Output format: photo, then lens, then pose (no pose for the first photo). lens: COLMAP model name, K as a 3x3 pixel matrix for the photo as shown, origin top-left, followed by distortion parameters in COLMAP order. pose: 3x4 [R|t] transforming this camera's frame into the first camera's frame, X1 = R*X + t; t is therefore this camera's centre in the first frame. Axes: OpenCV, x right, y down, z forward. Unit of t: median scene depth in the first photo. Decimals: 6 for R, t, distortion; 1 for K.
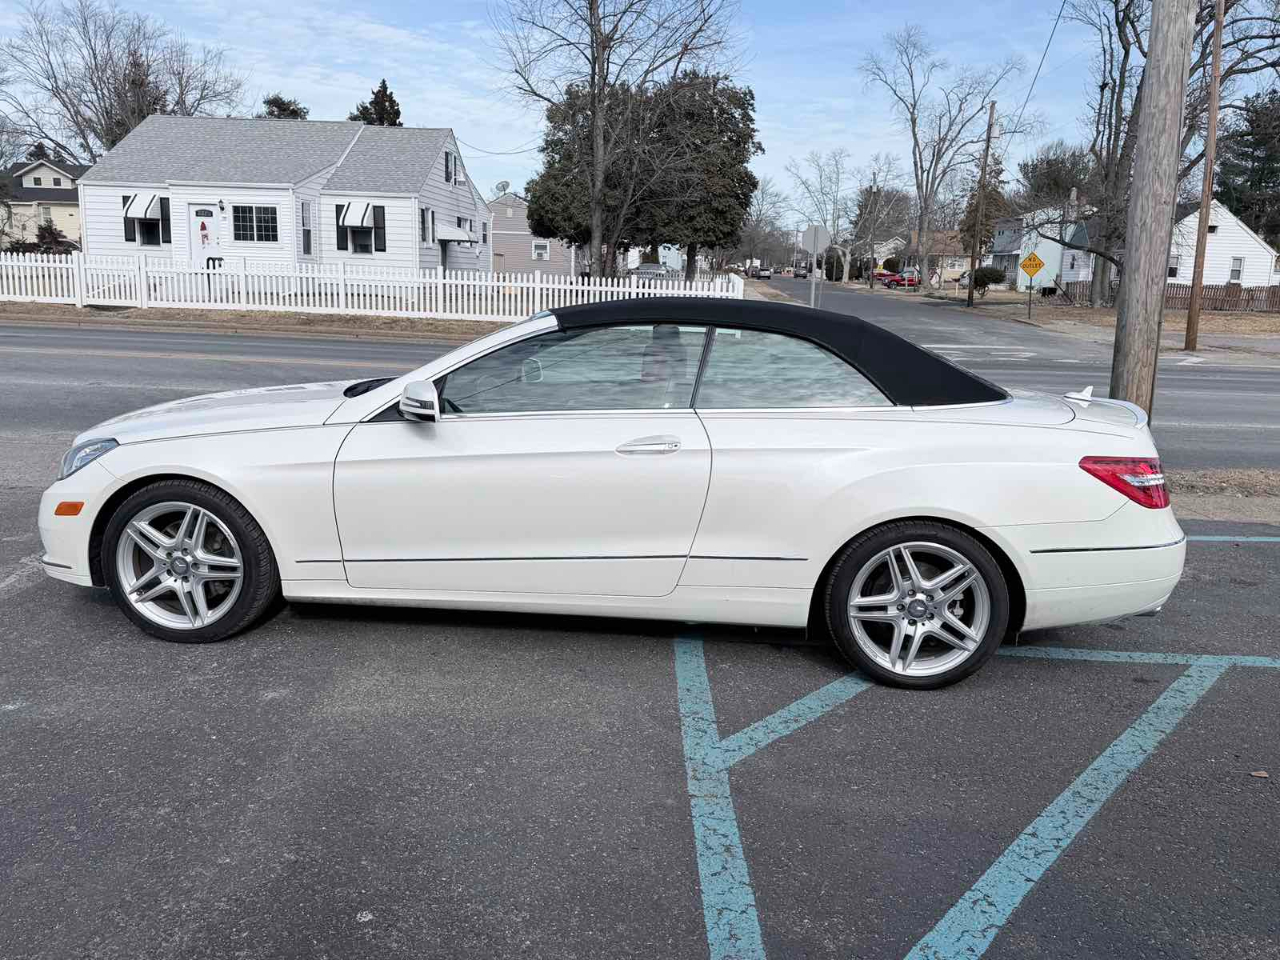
lens RADIAL K [[1012.2, 0, 641.8], [0, 1012.2, 475.4], [0, 0, 1]] dist [0.115611, -0.187265]
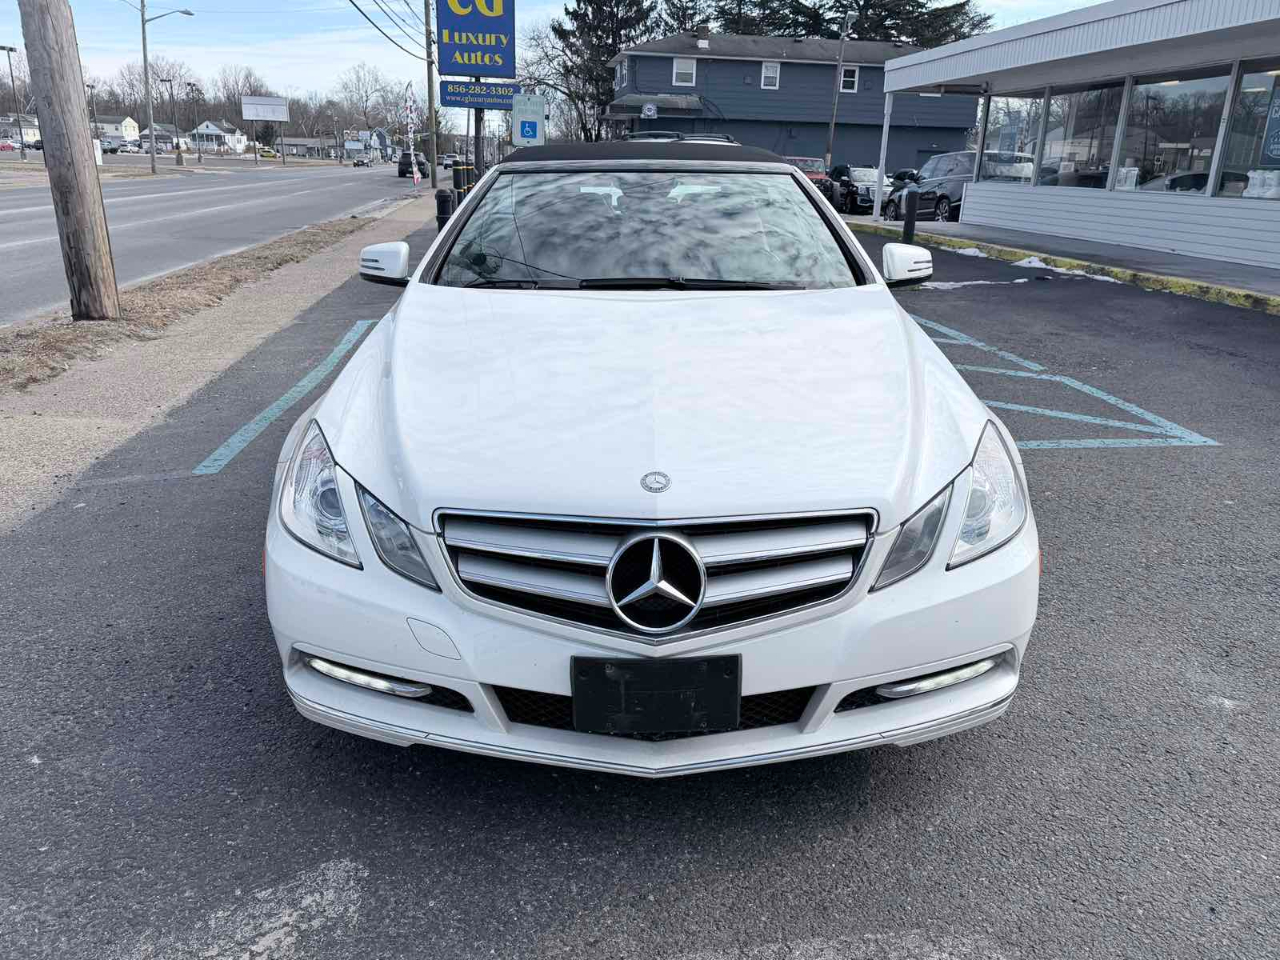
lens RADIAL K [[913.3, 0, 640.1], [0, 913.3, 481.4], [0, 0, 1]] dist [0.043714, -0.047982]
pose [[-0.097319, -0.359977, 0.927872, -0.151091], [0.164119, 0.913729, 0.371704, -0.034984], [-0.981628, 0.188455, -0.029844, 0.185870]]
